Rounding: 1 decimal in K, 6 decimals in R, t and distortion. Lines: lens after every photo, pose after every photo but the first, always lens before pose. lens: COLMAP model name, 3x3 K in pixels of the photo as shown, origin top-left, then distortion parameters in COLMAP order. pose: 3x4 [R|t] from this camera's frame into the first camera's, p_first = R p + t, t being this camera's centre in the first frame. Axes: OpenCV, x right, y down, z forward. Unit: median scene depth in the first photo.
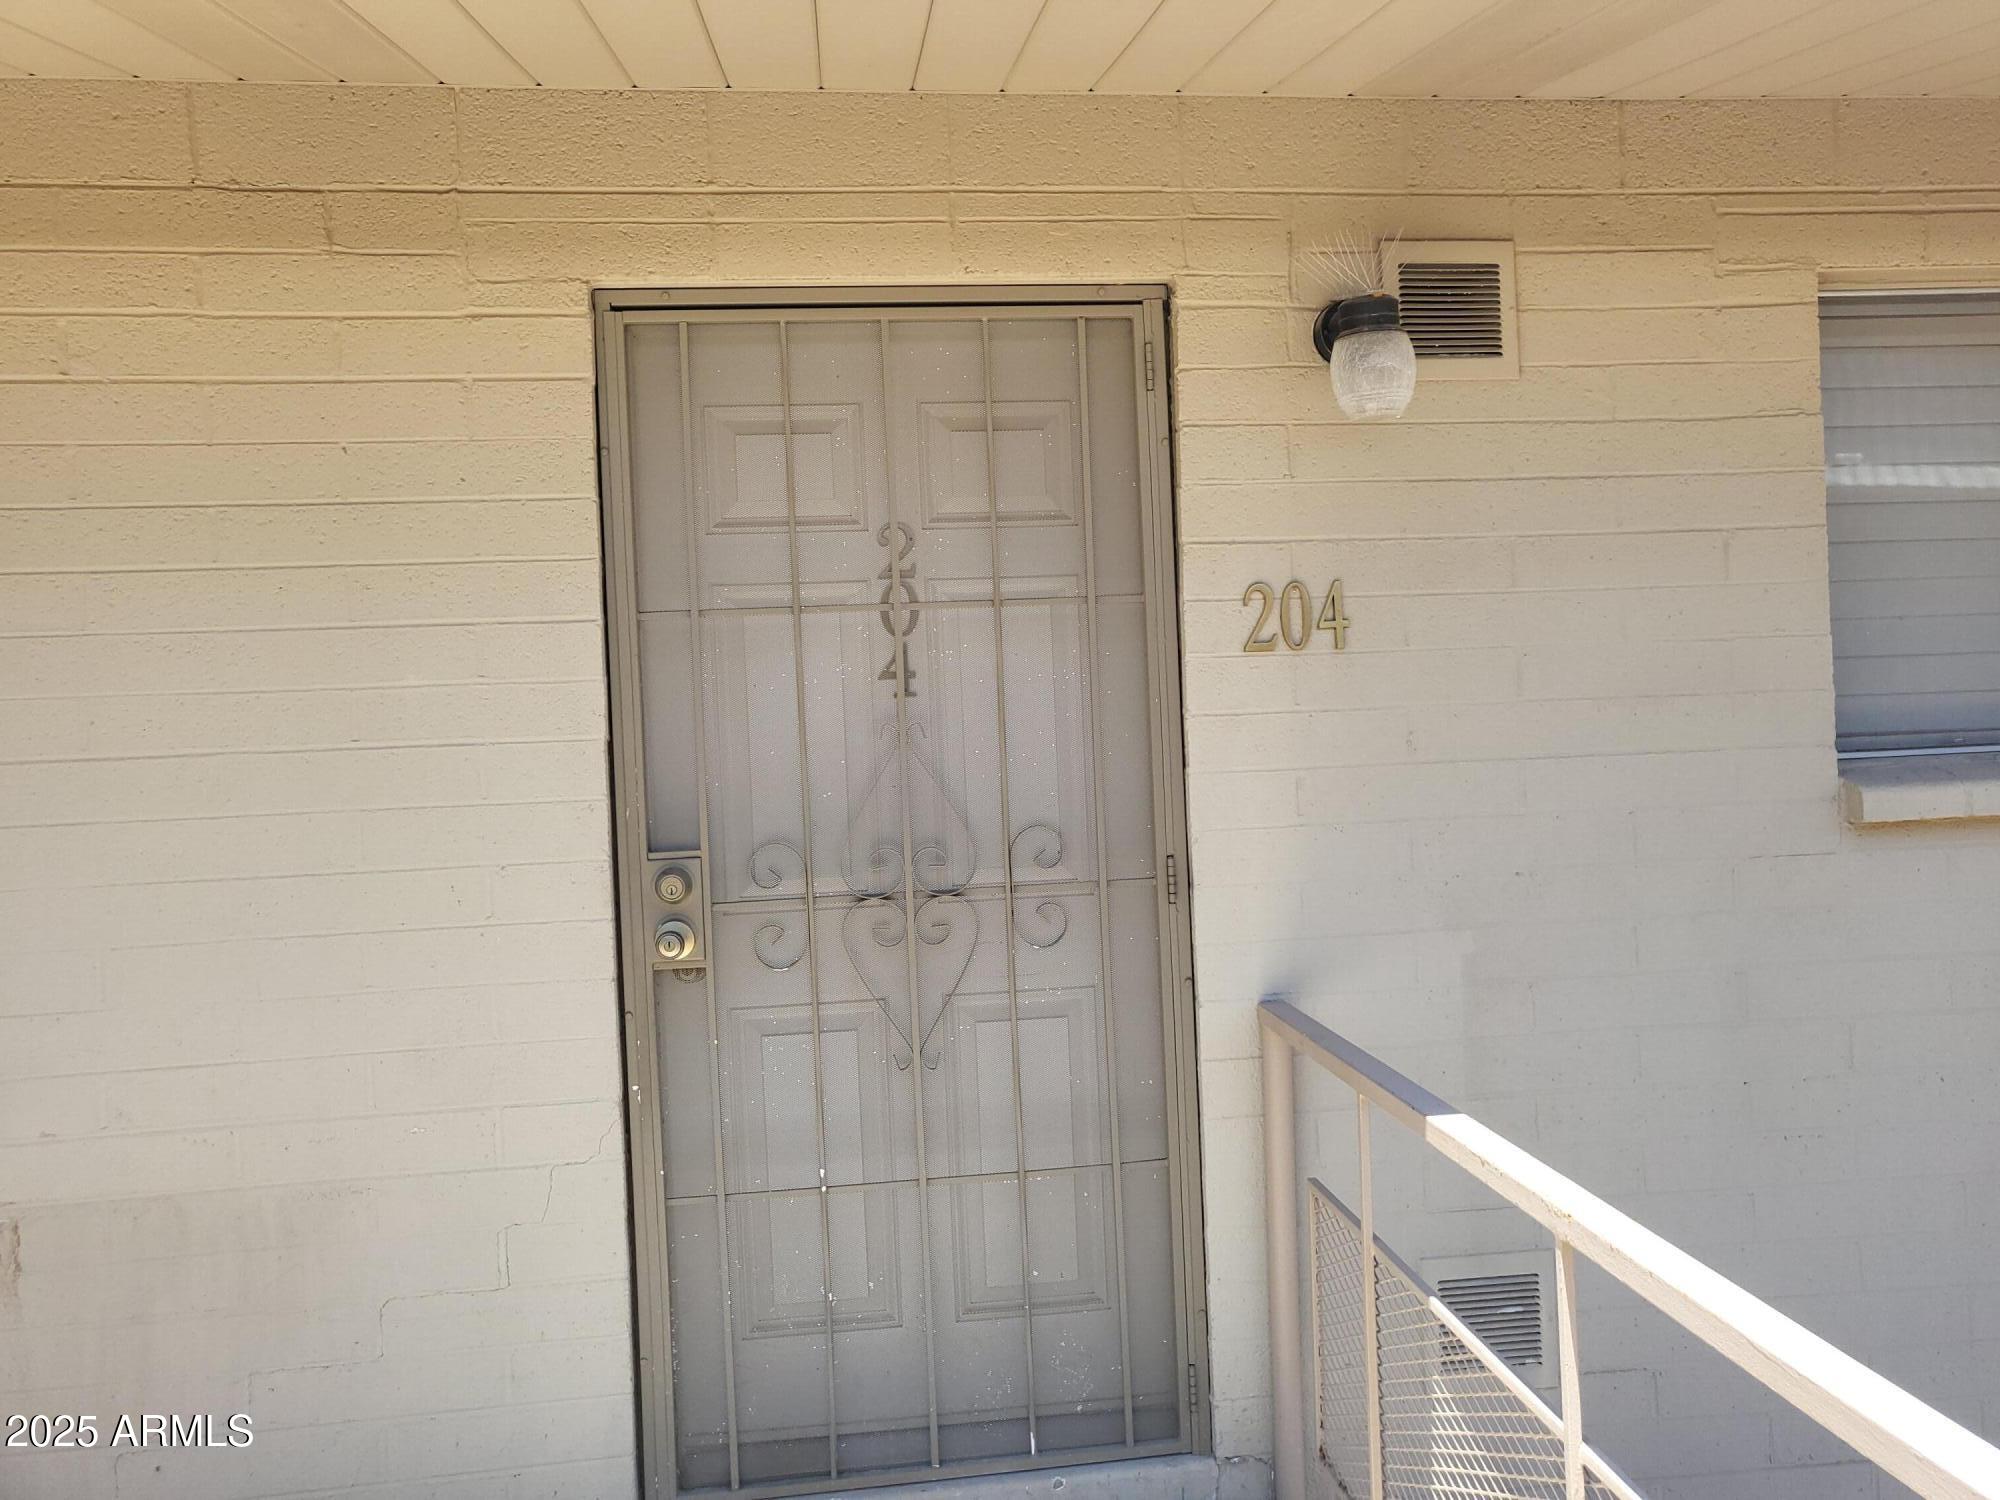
lens RADIAL K [[1539.8, 0, 1005.0], [0, 1539.8, 736.3], [0, 0, 1]] dist [-0.013166, 0.076795]
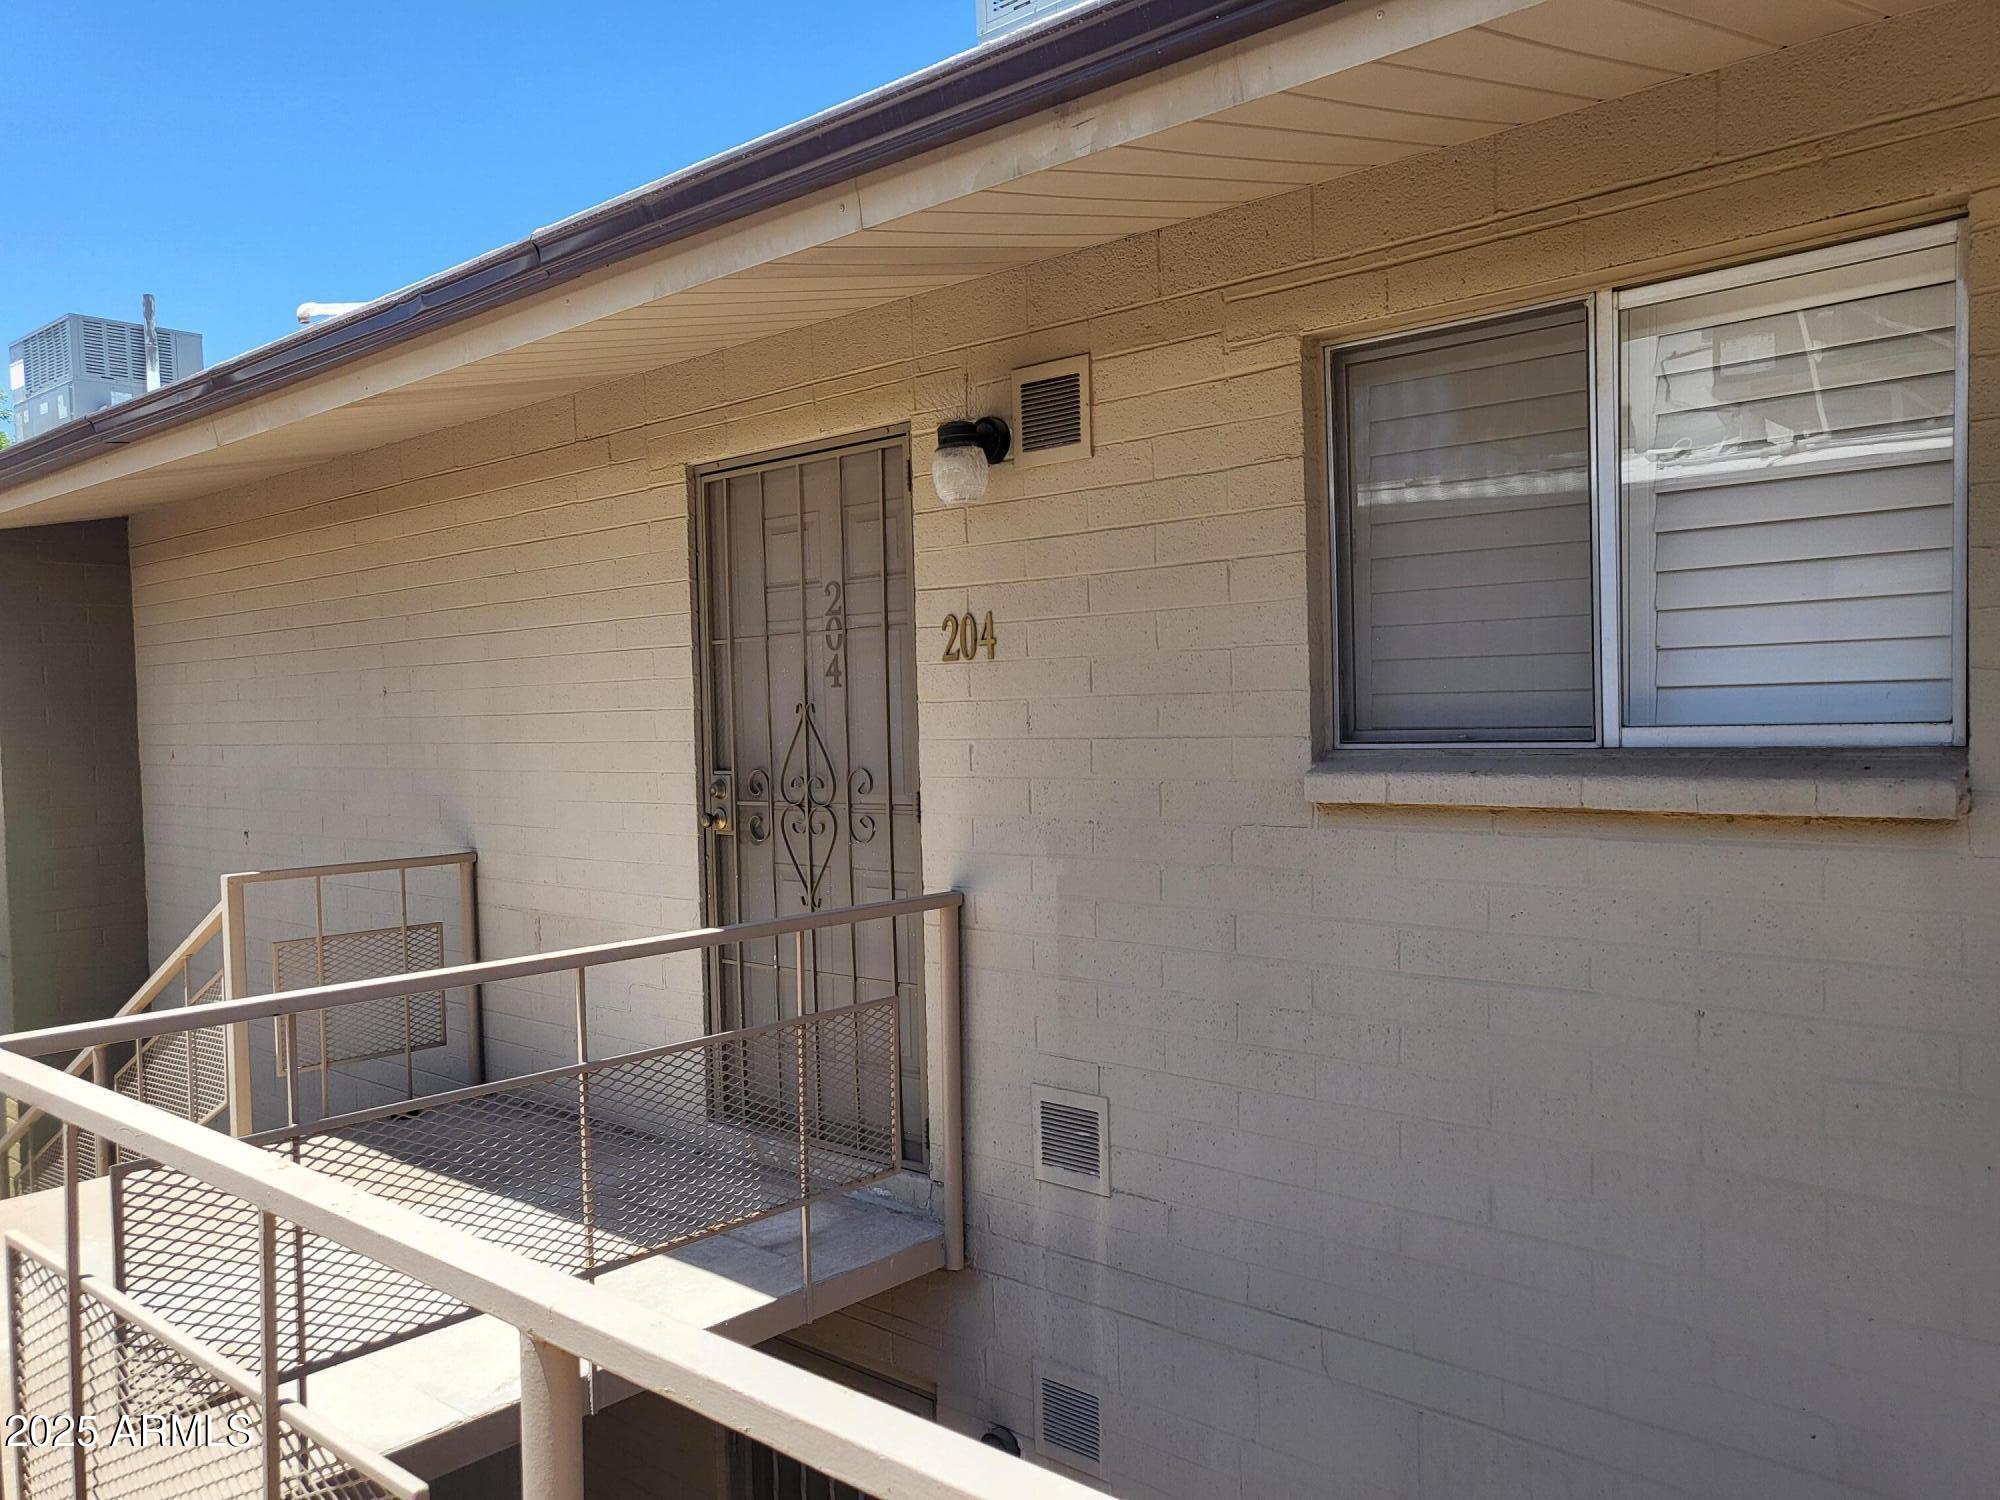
lens RADIAL K [[1539.8, 0, 1001.5], [0, 1539.8, 755.5], [0, 0, 1]] dist [-0.013166, 0.076795]
pose [[0.661916, 0.045054, -0.748223, 1.319629], [0.001622, 0.998104, 0.061536, -0.055040], [0.749576, -0.041946, 0.660588, 0.041135]]
